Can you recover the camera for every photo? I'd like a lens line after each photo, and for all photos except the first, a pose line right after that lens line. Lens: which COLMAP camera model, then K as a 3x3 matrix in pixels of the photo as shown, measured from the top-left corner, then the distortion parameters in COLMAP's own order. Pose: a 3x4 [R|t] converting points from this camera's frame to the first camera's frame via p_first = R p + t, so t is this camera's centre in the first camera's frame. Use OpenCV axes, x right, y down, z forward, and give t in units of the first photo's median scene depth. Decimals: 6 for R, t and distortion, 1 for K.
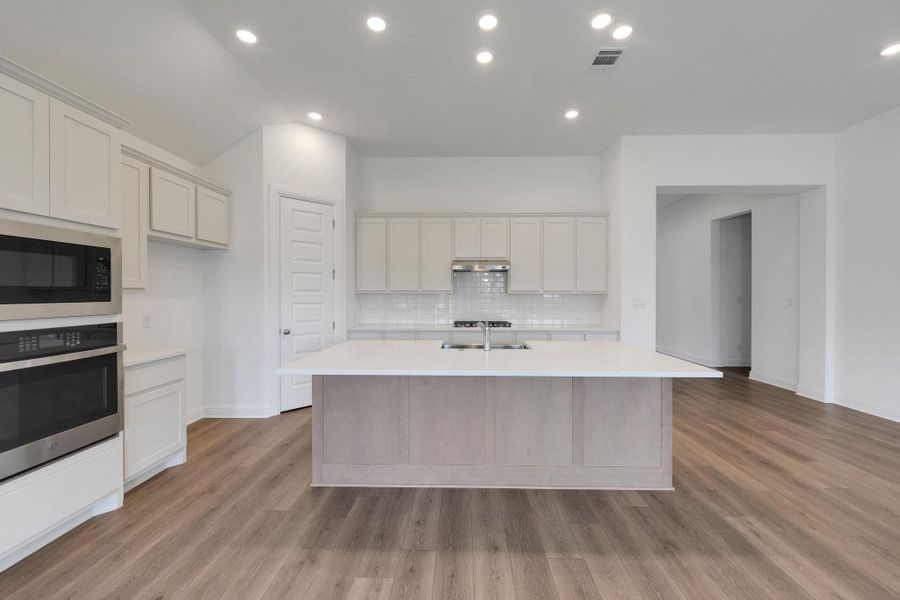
lens RADIAL K [[348.7, 0, 456.8], [0, 348.7, 295.1], [0, 0, 1]] dist [-0.001450, -0.000776]
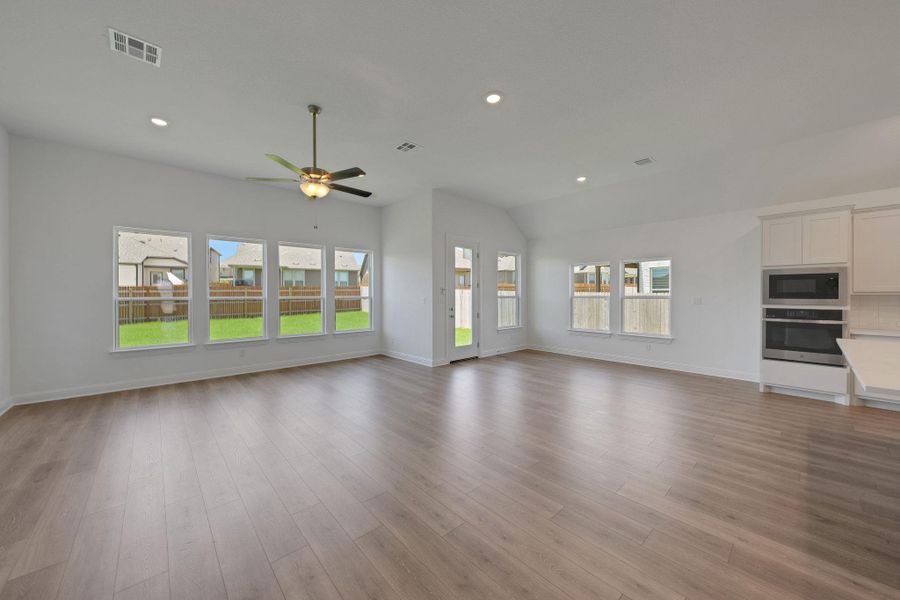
lens RADIAL K [[363.1, 0, 448.5], [0, 363.1, 293.0], [0, 0, 1]] dist [-0.012310, 0.000520]
pose [[-0.708129, -0.001244, -0.706082, 1.758270], [-0.008028, 0.999948, 0.006289, -0.009433], [0.706038, 0.010122, -0.708102, 0.736258]]
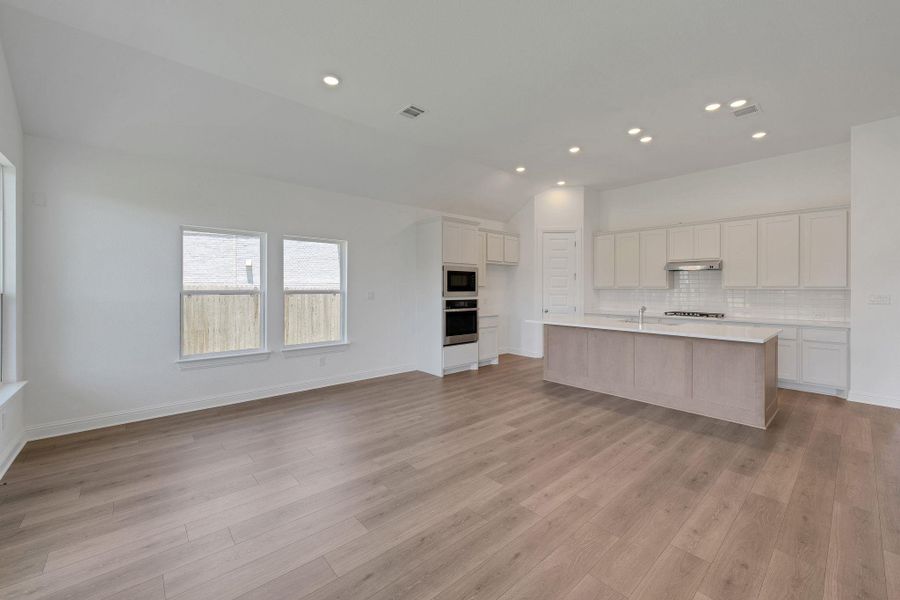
lens RADIAL K [[363.1, 0, 458.3], [0, 363.1, 295.3], [0, 0, 1]] dist [-0.012310, 0.000520]
pose [[0.693637, 0.014648, -0.720176, 0.790248], [-0.005954, 0.999876, 0.014602, 0.007567], [0.720300, -0.005841, 0.693638, -0.877644]]
